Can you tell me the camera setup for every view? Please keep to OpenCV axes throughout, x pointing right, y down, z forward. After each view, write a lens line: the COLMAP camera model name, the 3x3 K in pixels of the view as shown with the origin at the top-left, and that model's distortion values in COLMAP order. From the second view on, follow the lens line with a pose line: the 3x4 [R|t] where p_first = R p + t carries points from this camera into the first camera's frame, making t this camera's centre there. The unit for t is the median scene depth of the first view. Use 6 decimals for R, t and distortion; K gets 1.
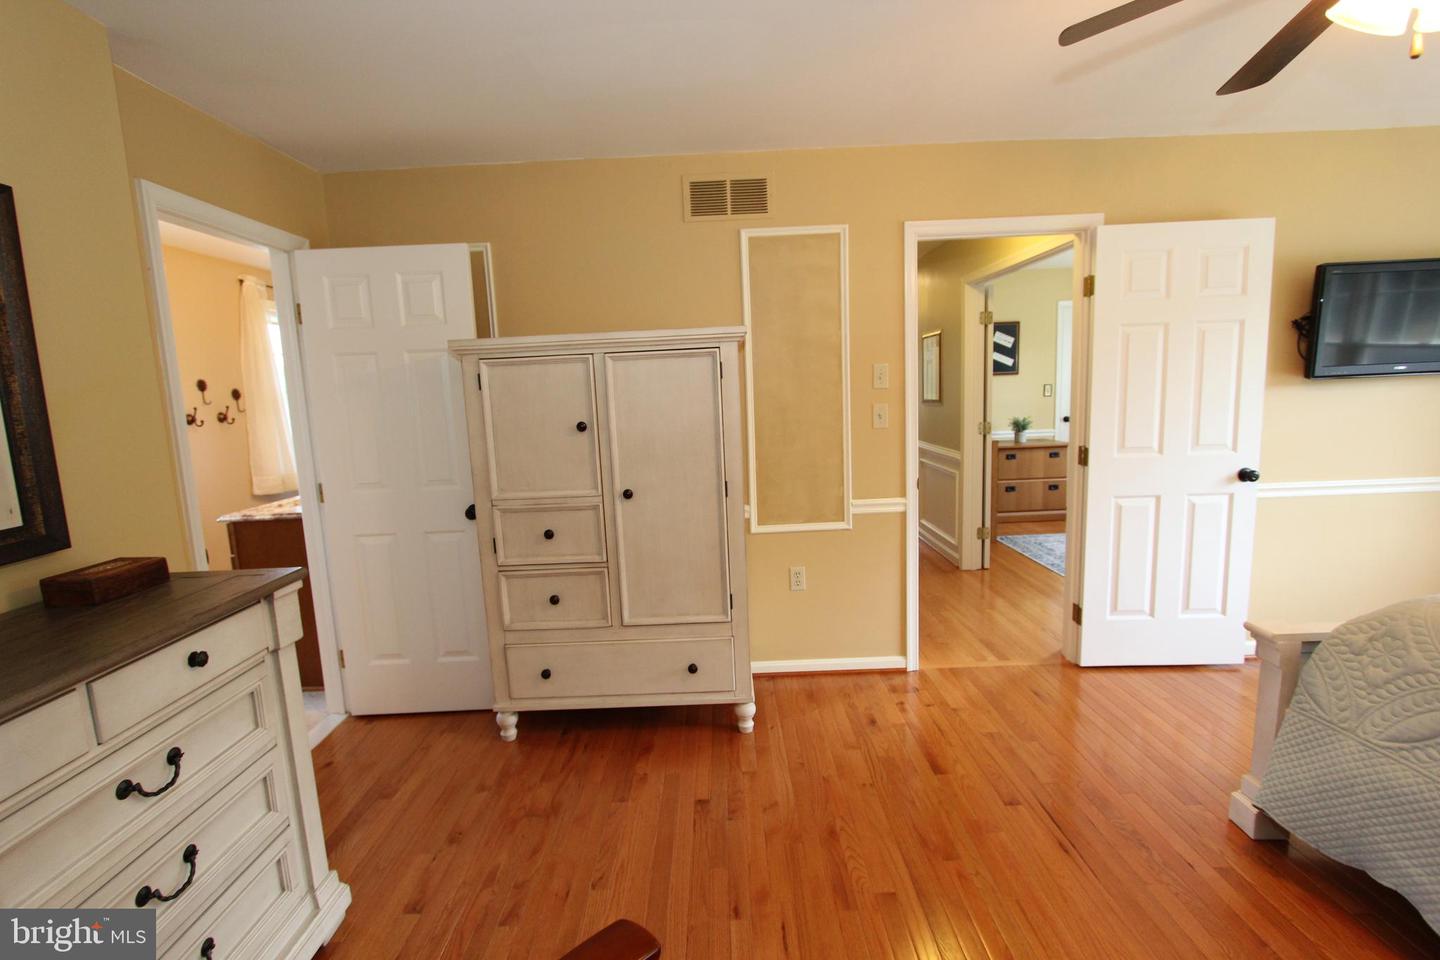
lens RADIAL K [[659.8, 0, 710.6], [0, 659.8, 477.6], [0, 0, 1]] dist [-0.018051, -0.000059]
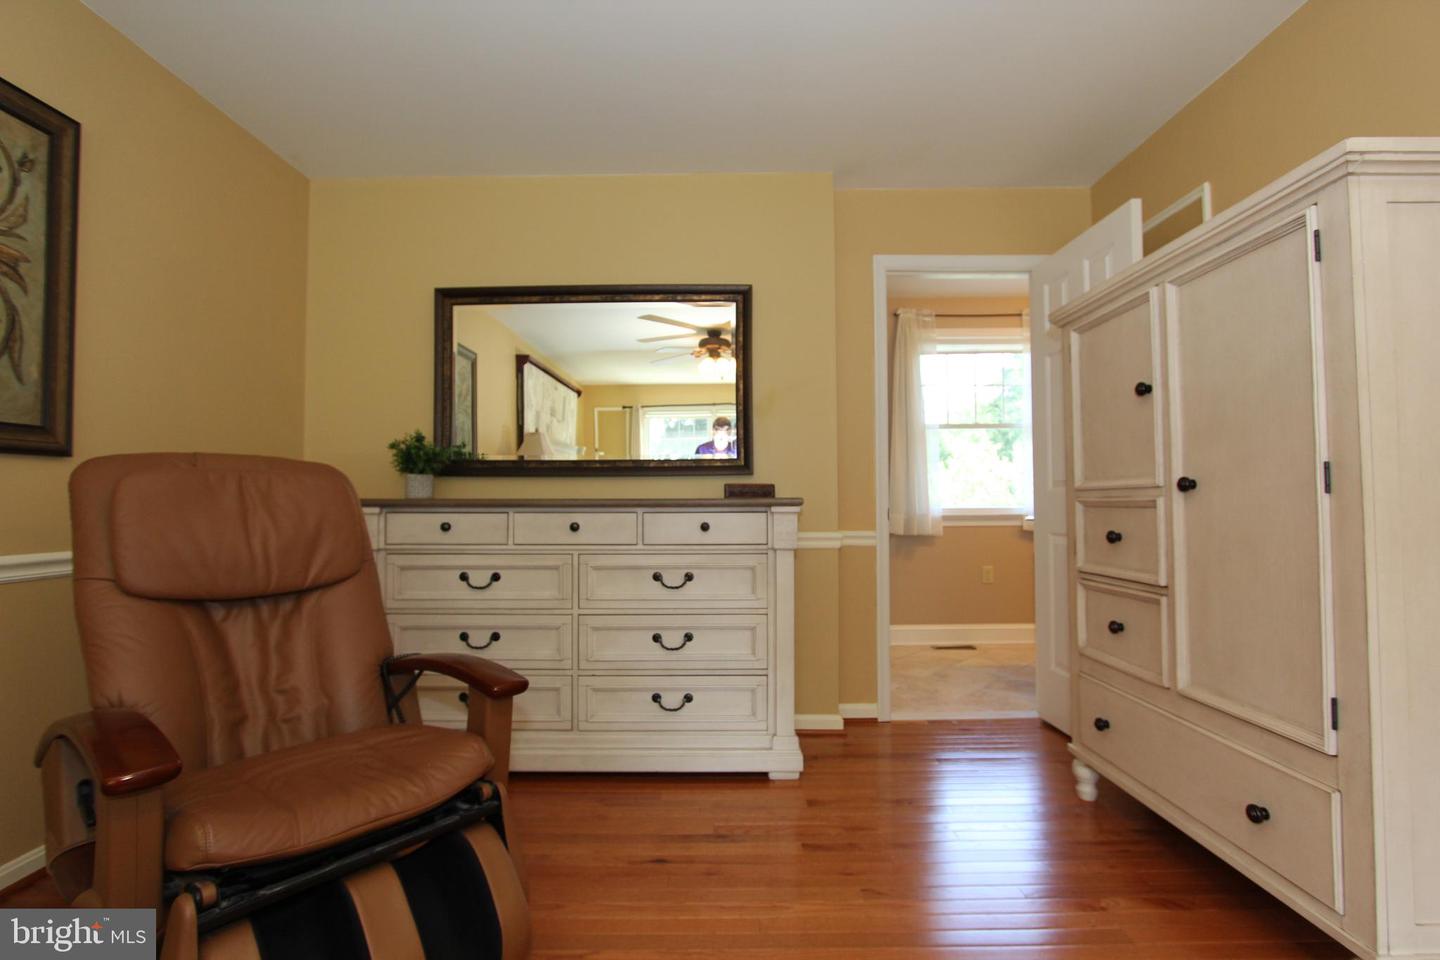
lens RADIAL K [[659.8, 0, 710.6], [0, 659.8, 477.6], [0, 0, 1]] dist [-0.018051, -0.000059]
pose [[-0.001938, 0.003763, -0.999991, 0.508419], [-0.130305, 0.991466, 0.003983, 0.075664], [0.991472, 0.130312, -0.001431, 0.534488]]
